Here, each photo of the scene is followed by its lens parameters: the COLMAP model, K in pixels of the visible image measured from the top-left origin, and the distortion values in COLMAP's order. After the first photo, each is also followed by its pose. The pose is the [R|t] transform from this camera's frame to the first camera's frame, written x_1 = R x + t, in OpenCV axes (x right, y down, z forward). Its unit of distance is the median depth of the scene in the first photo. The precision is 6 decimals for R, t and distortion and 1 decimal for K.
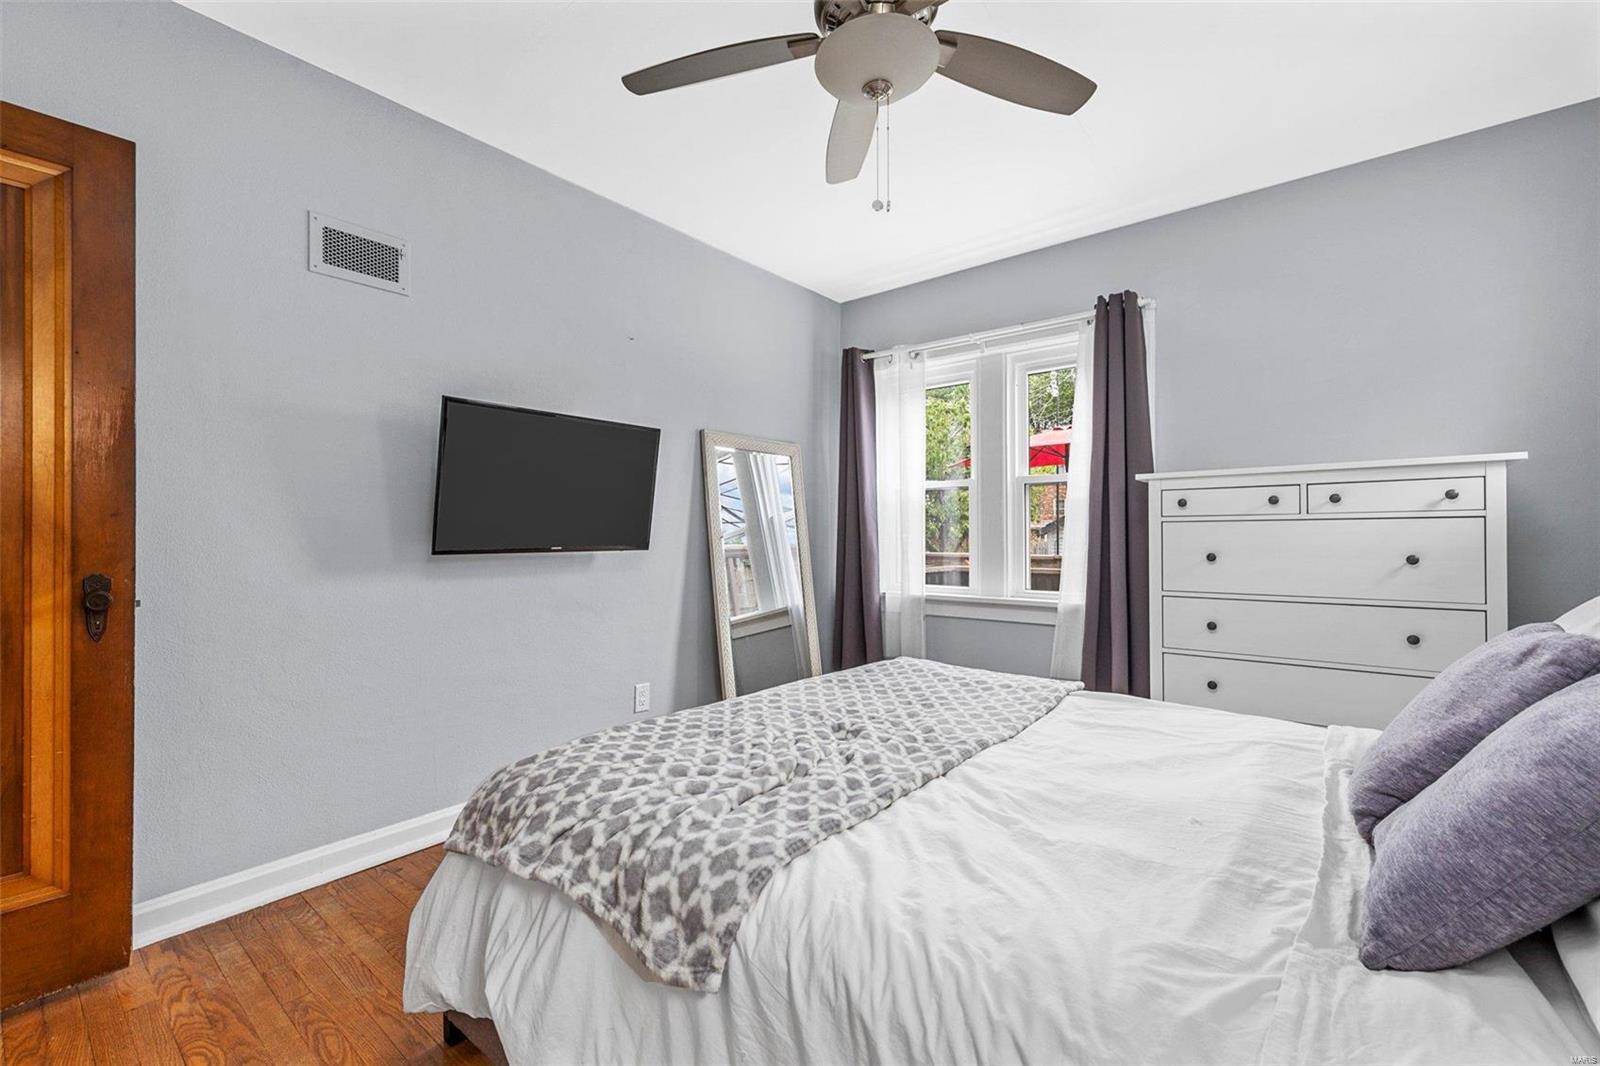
lens RADIAL K [[663.0, 0, 796.0], [0, 663.0, 531.5], [0, 0, 1]] dist [-0.003892, -0.000068]
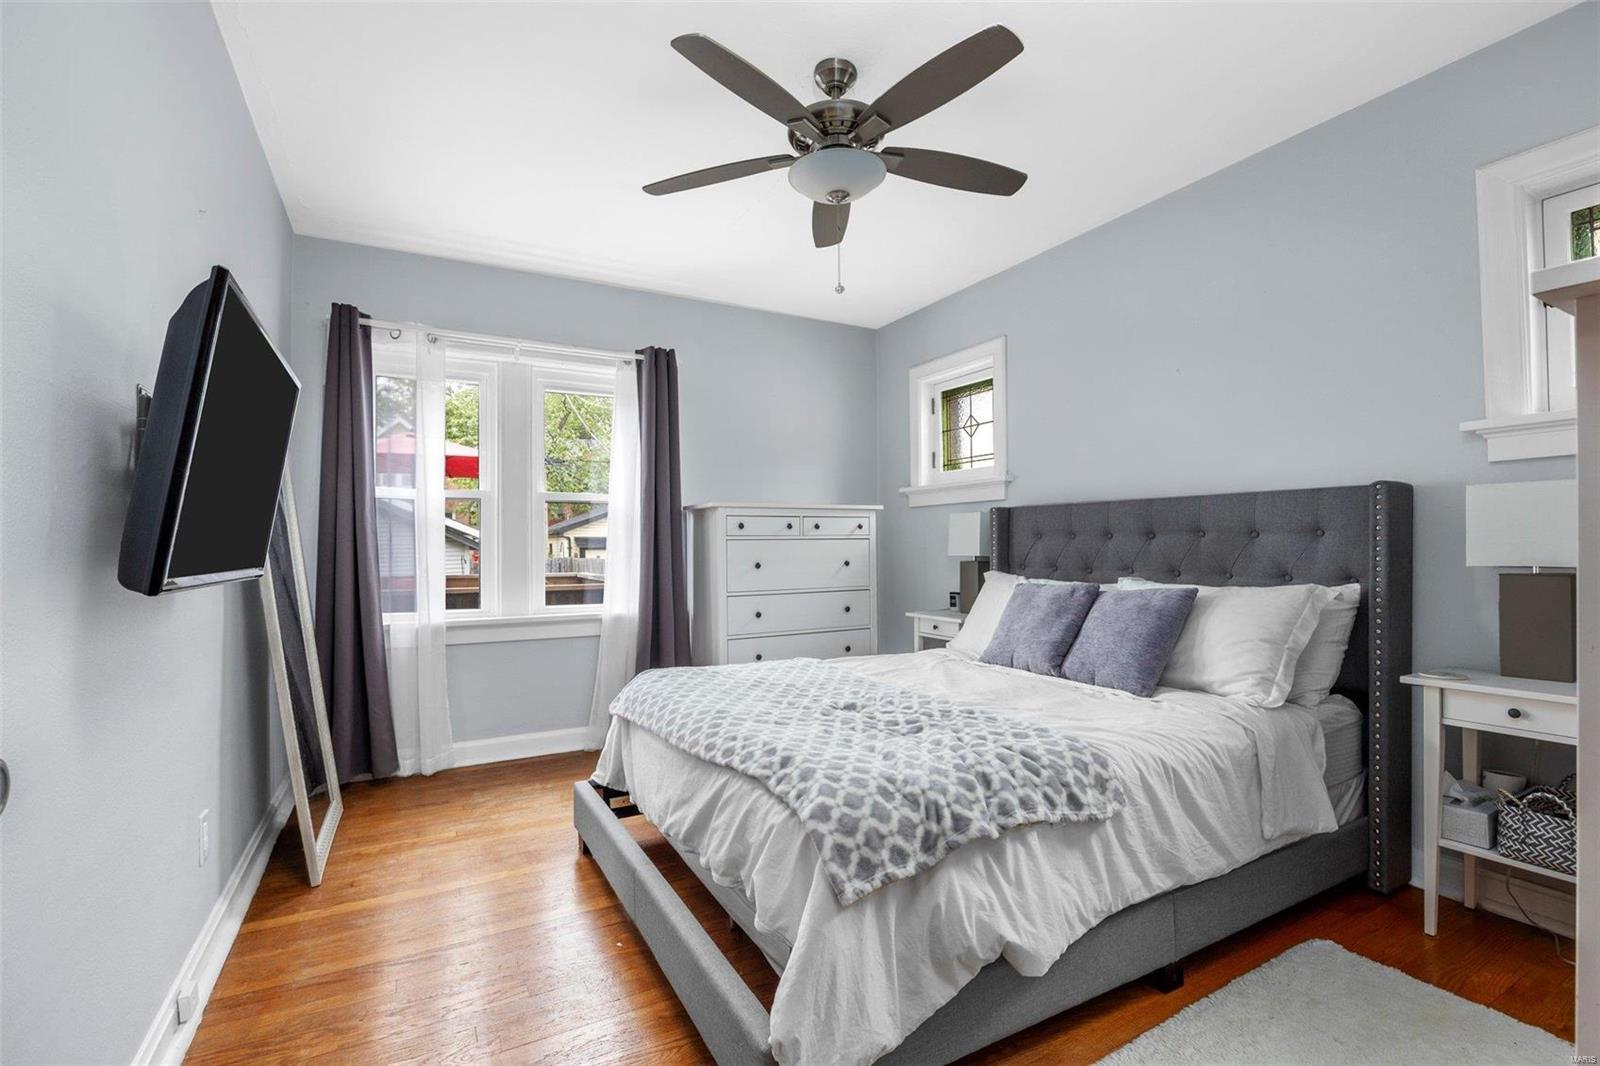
lens RADIAL K [[703.2, 0, 800.0], [0, 703.2, 533.0], [0, 0, 1]] dist [-0.020323, -0.000020]
pose [[0.381102, 0.020078, 0.924315, -0.563950], [0.002988, 0.999732, -0.022948, 0.003849], [-0.924528, 0.011508, 0.380940, 0.281099]]
